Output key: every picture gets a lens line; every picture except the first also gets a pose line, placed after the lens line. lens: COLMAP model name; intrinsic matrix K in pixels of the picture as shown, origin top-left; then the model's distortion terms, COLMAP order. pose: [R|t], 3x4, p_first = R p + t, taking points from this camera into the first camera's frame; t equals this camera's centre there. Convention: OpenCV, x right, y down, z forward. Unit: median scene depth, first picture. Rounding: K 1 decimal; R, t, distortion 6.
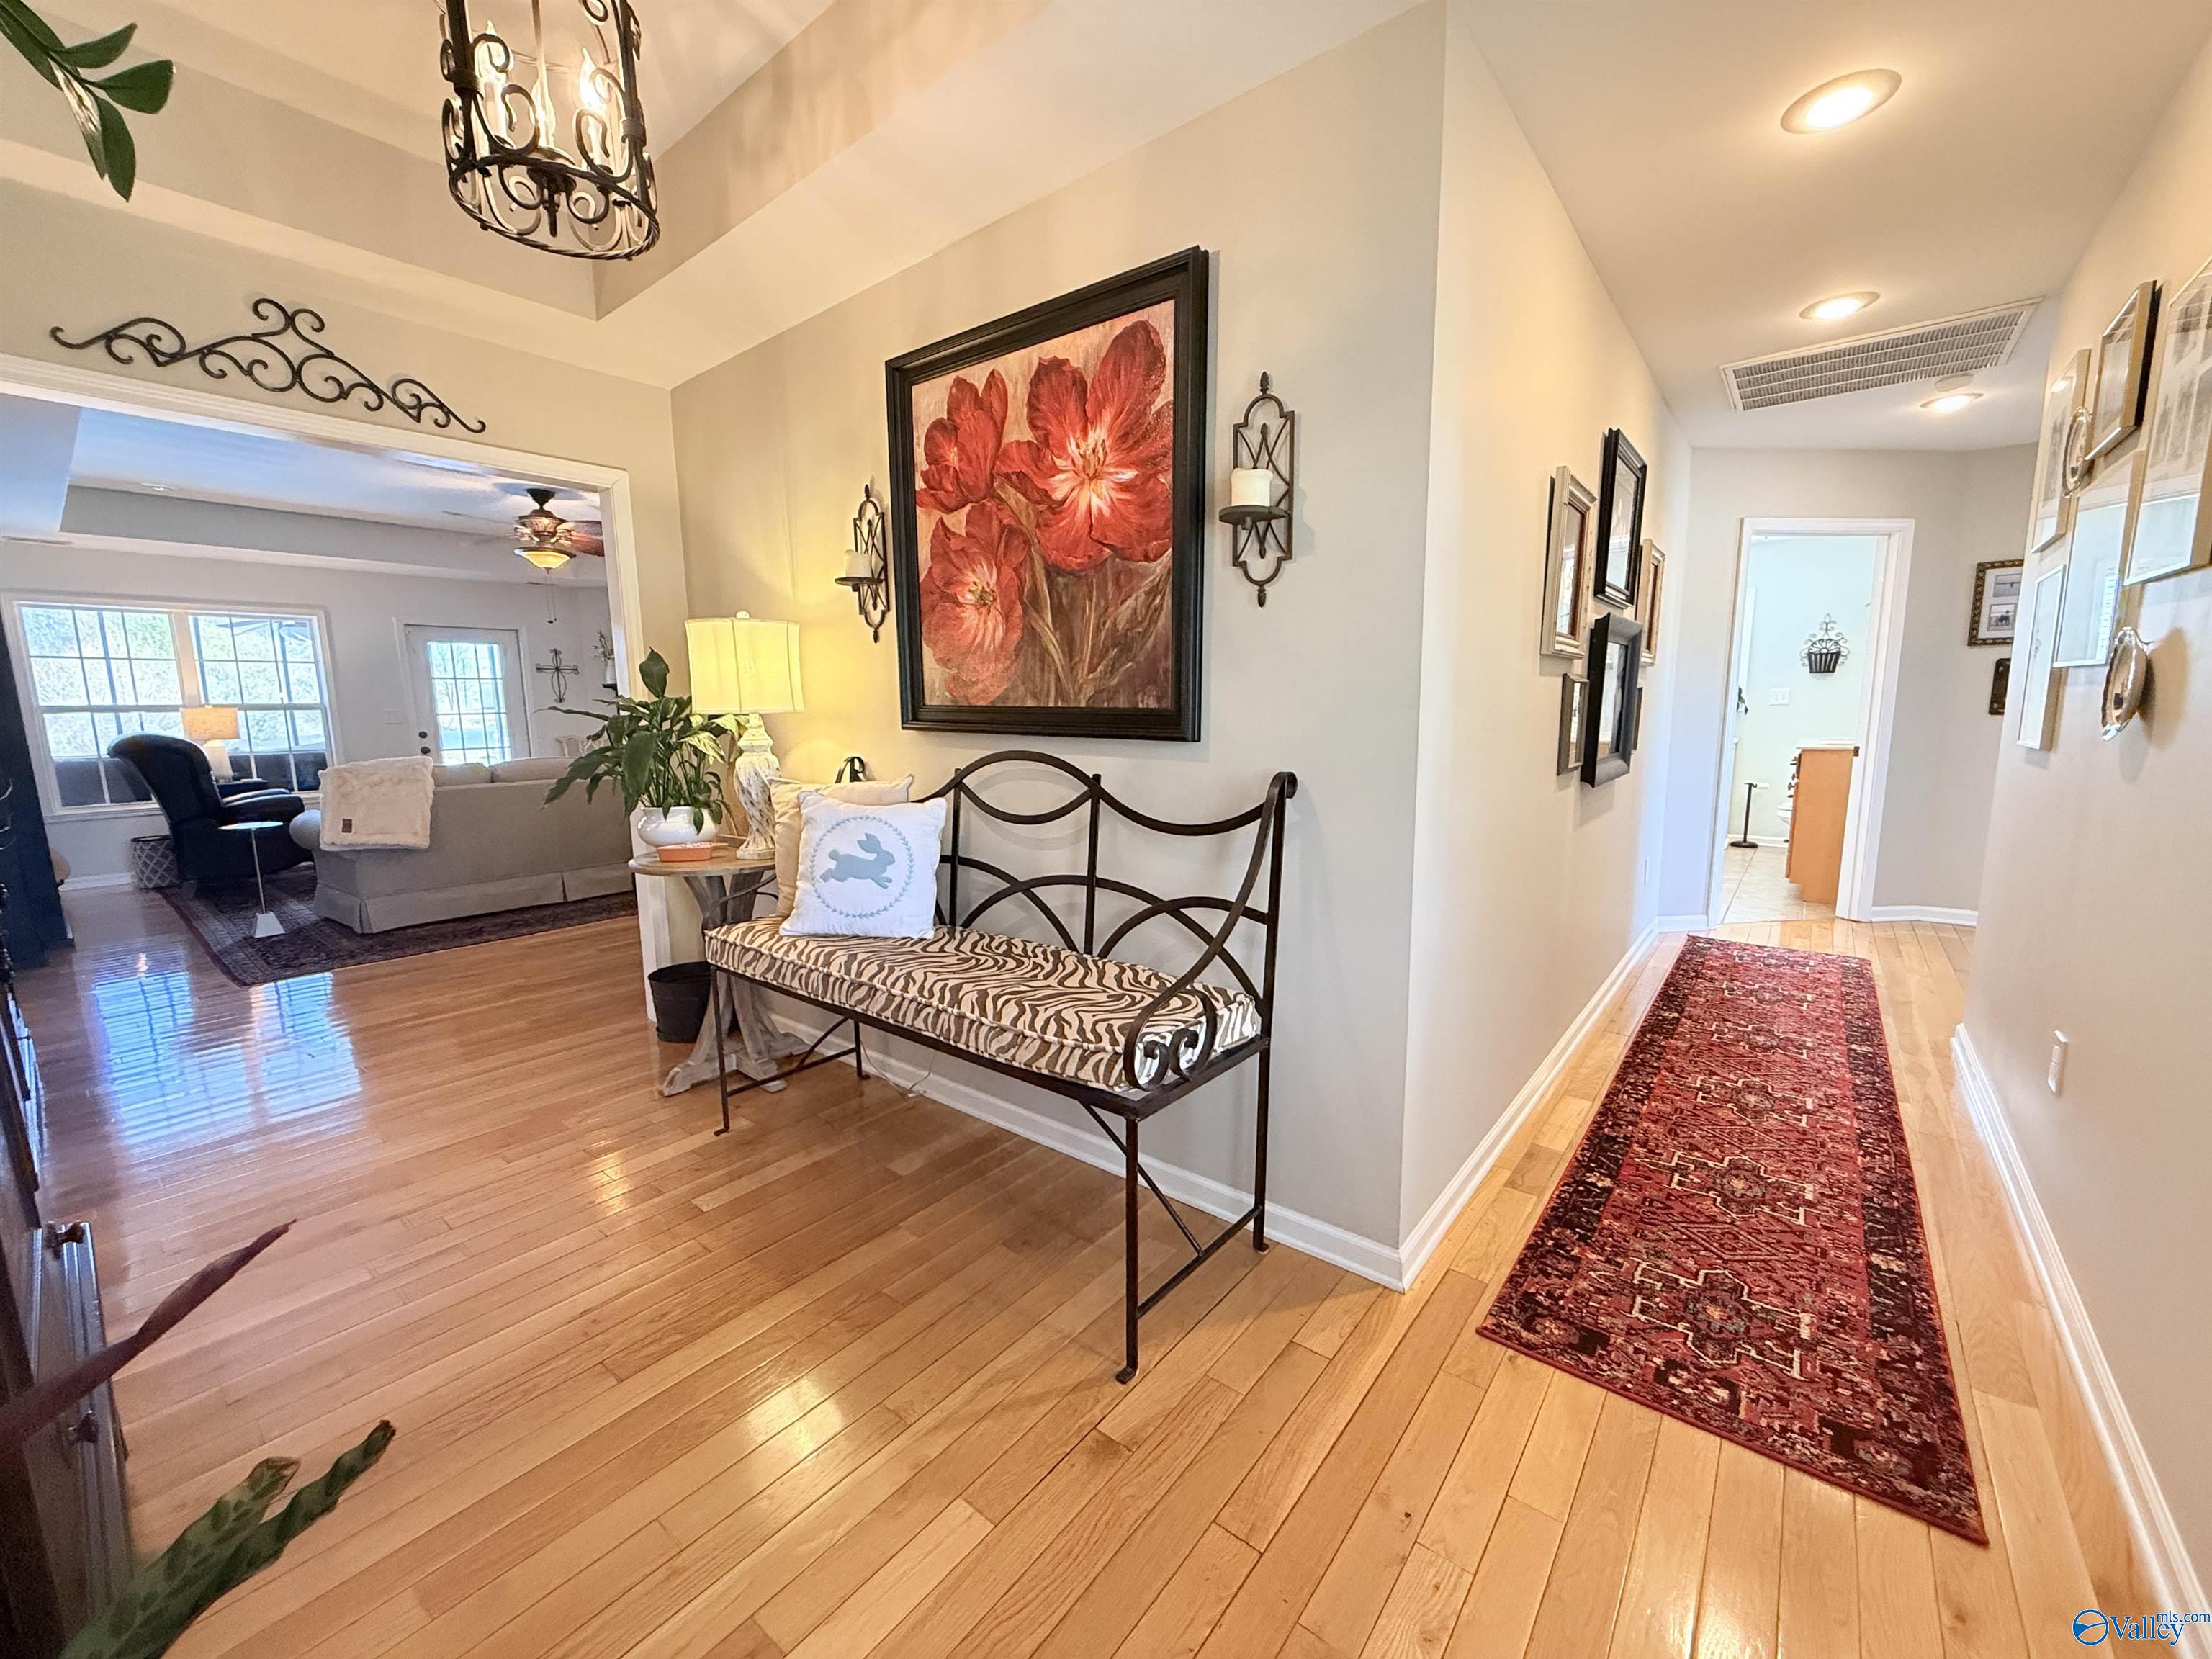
lens RADIAL K [[873.6, 0, 1106.3], [0, 873.6, 833.3], [0, 0, 1]] dist [-0.001217, 0.000829]
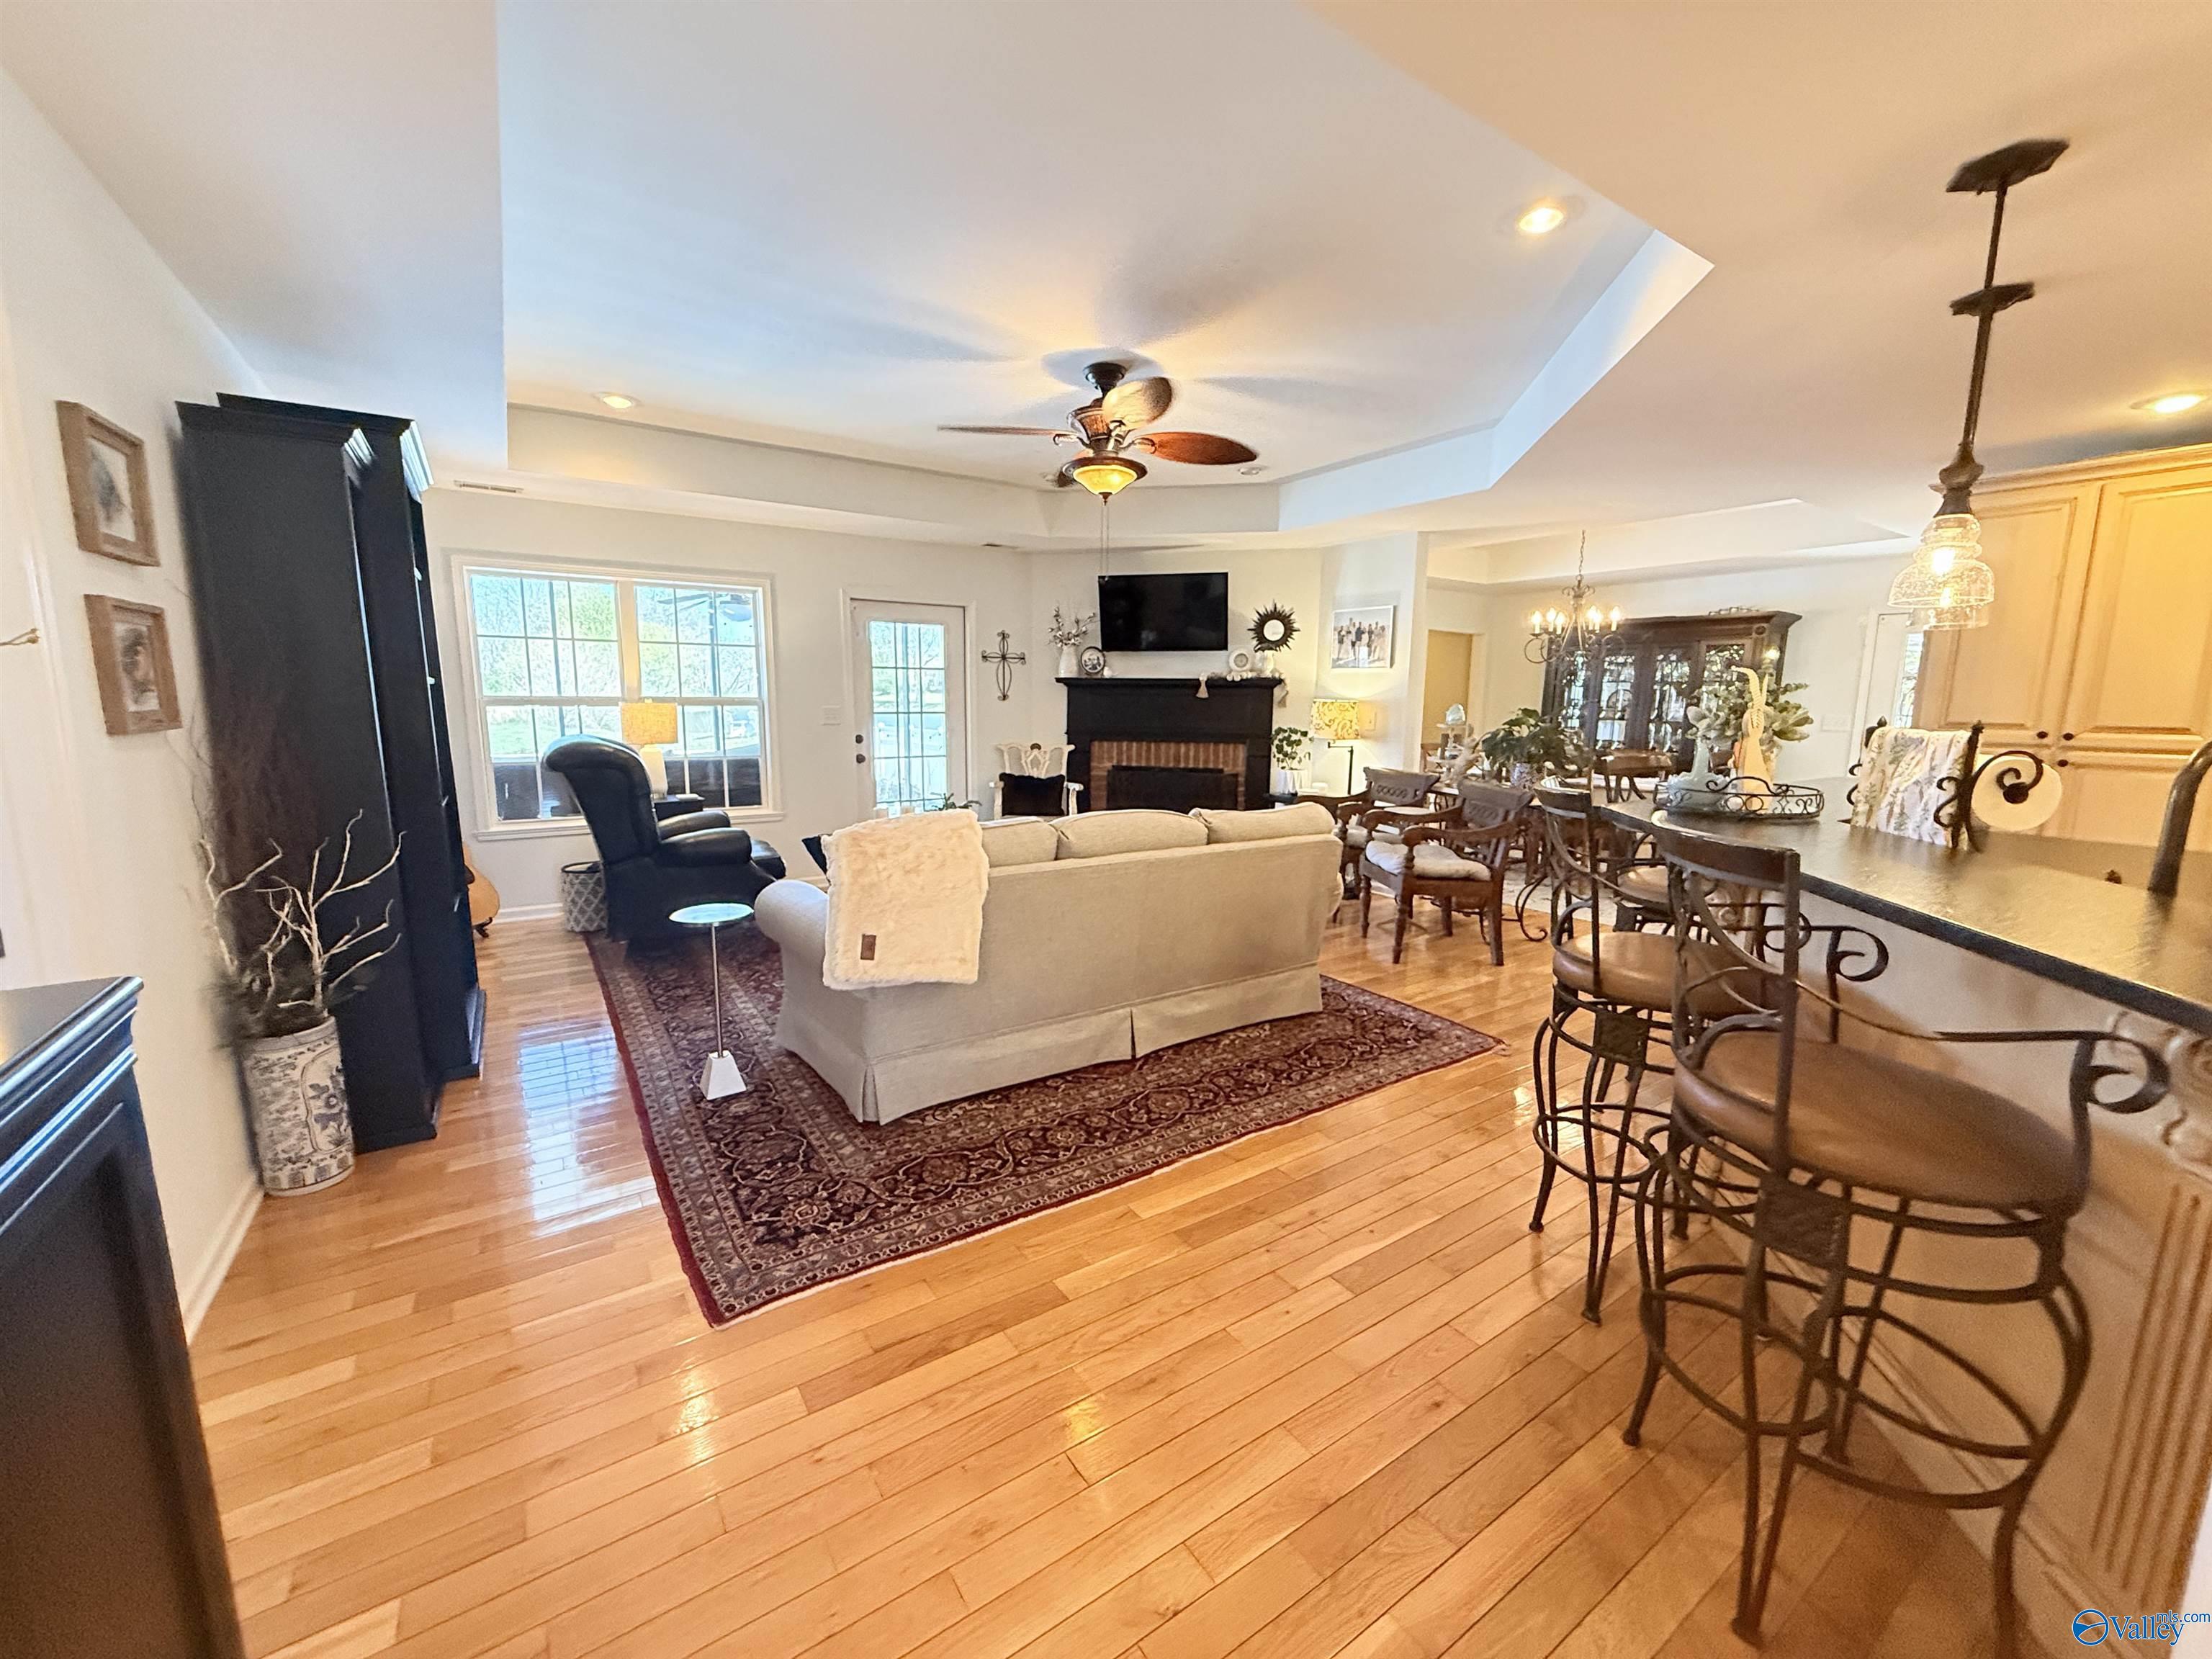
lens RADIAL K [[873.6, 0, 1102.5], [0, 873.6, 832.0], [0, 0, 1]] dist [-0.001217, 0.000829]
pose [[0.954903, 0.067449, -0.289157, -1.208433], [-0.065636, 0.997716, 0.015976, -0.199703], [0.289574, 0.003724, 0.957148, 1.098673]]
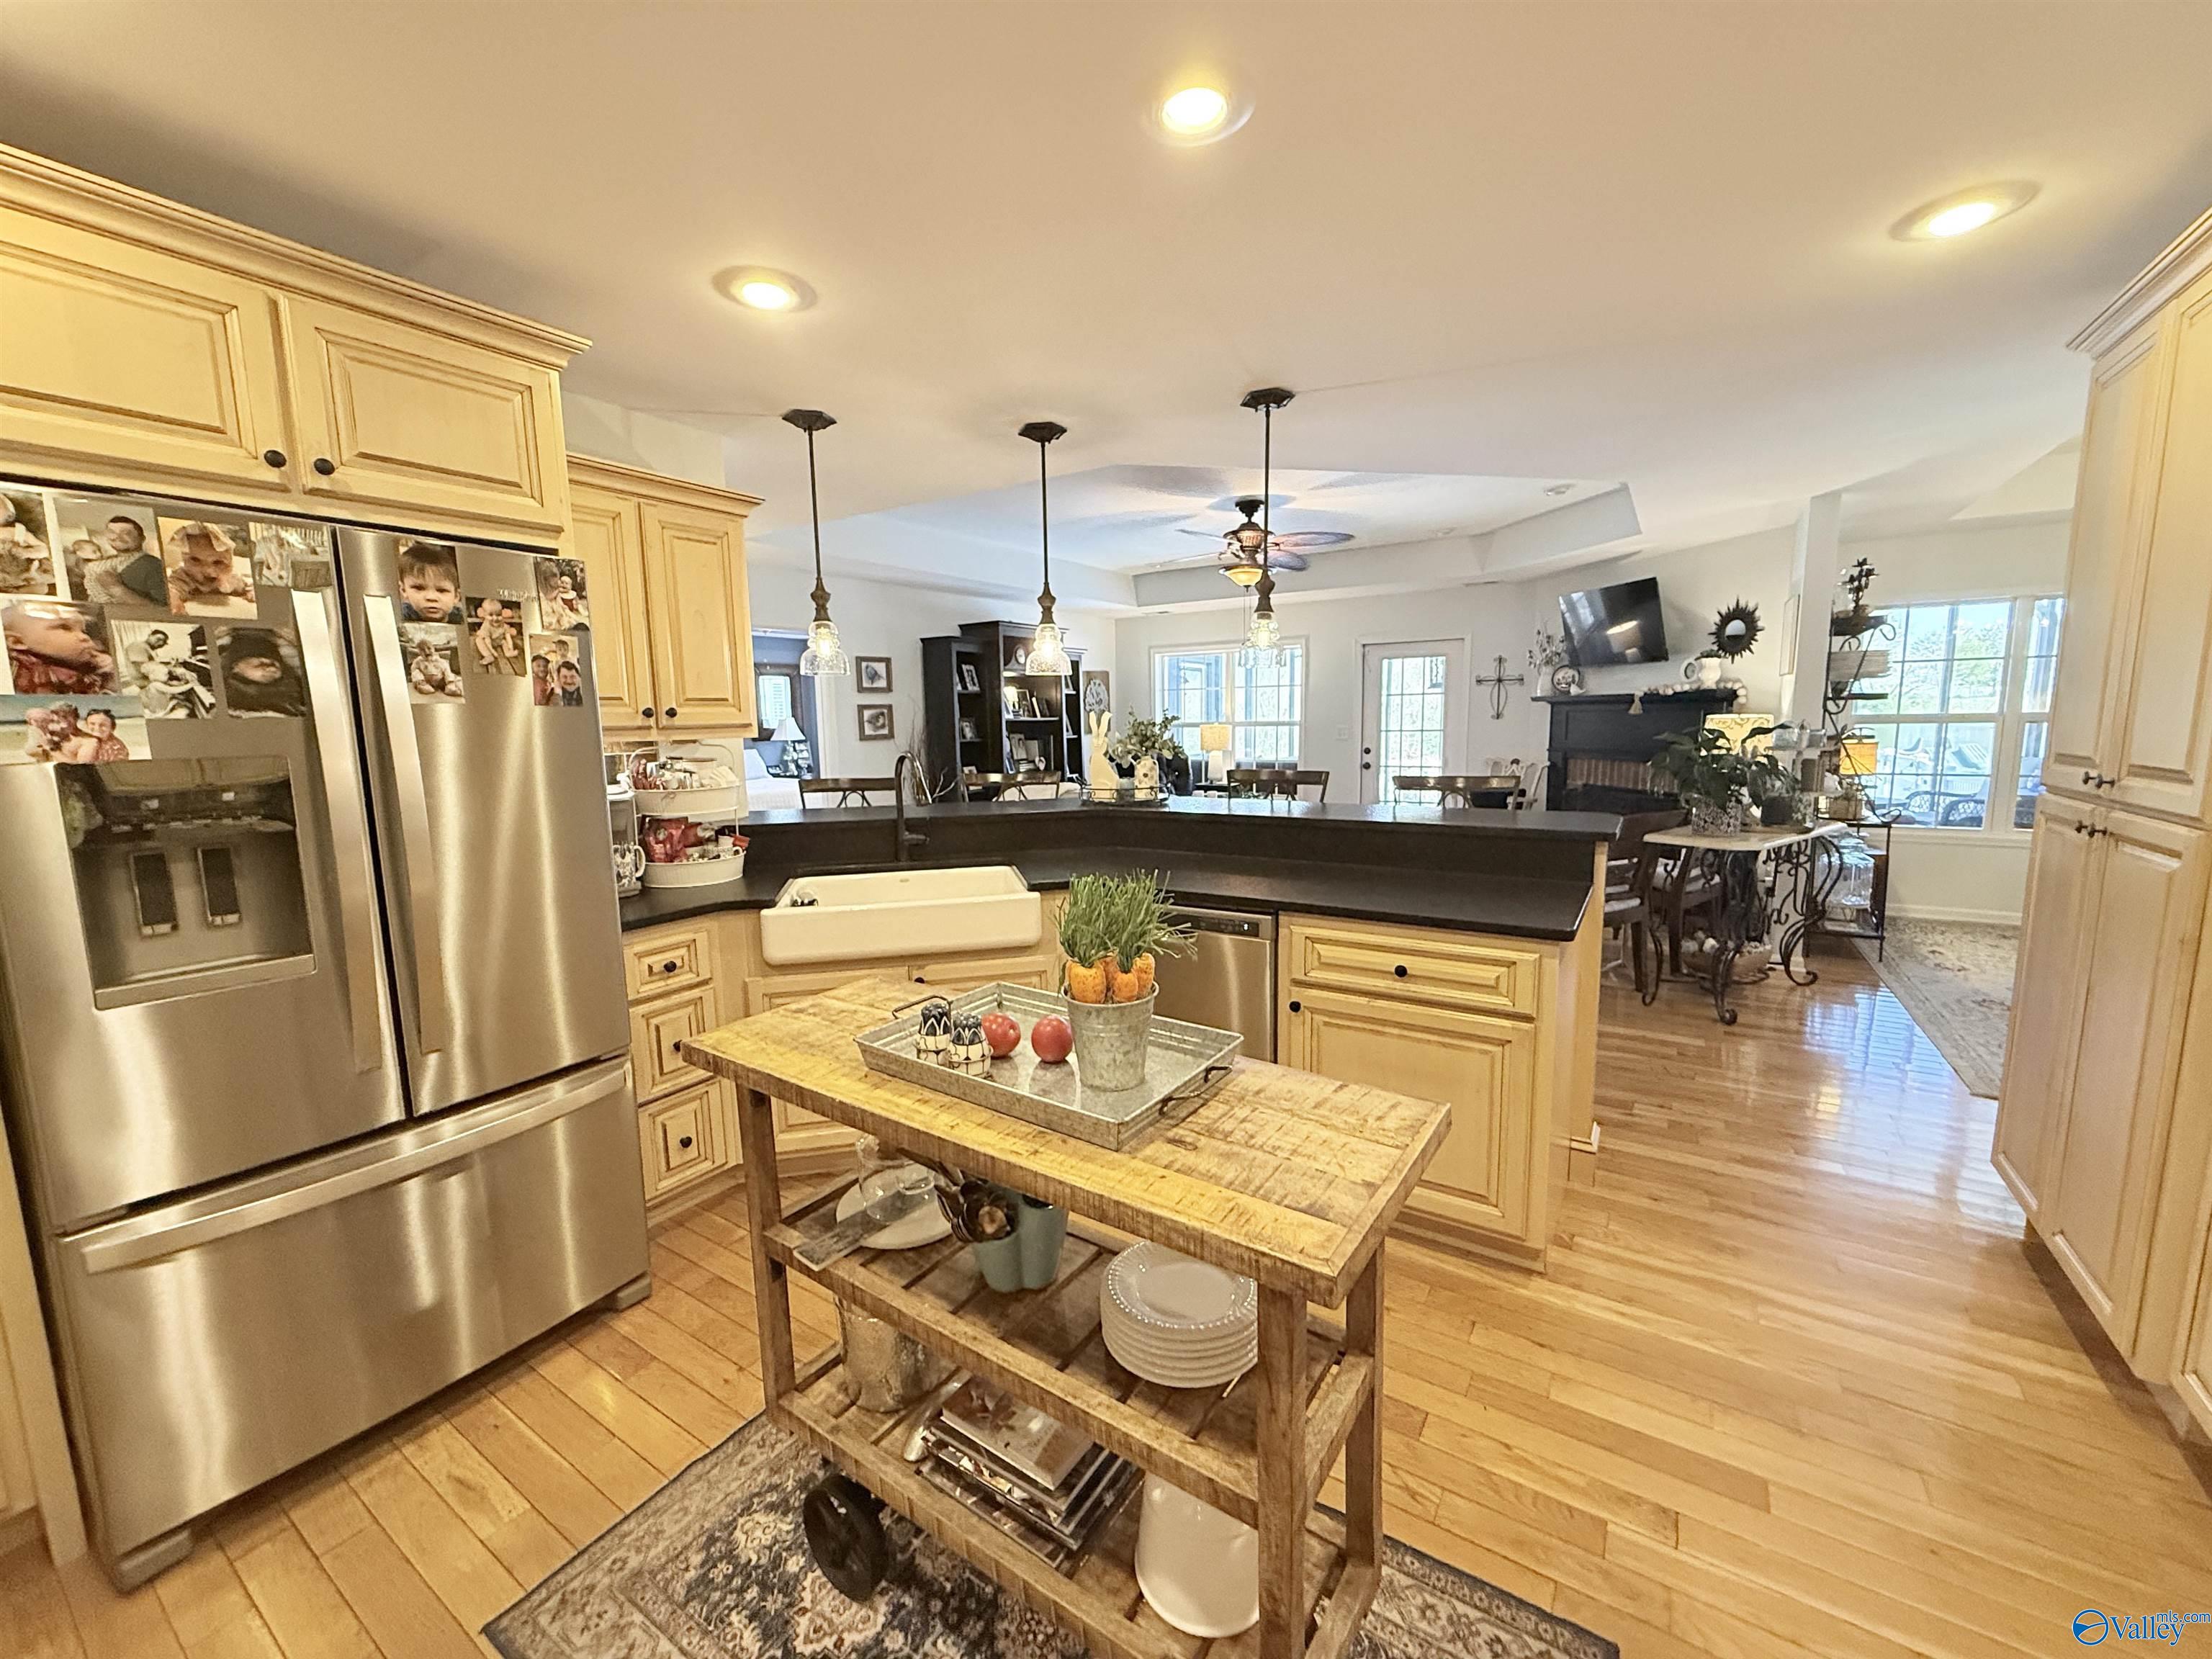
lens RADIAL K [[873.6, 0, 1109.1], [0, 873.6, 823.3], [0, 0, 1]] dist [-0.001217, 0.000829]
pose [[0.106166, 0.133911, -0.985290, 0.760543], [-0.128840, 0.984390, 0.119906, -0.403482], [0.985966, 0.114214, 0.121762, 2.092429]]
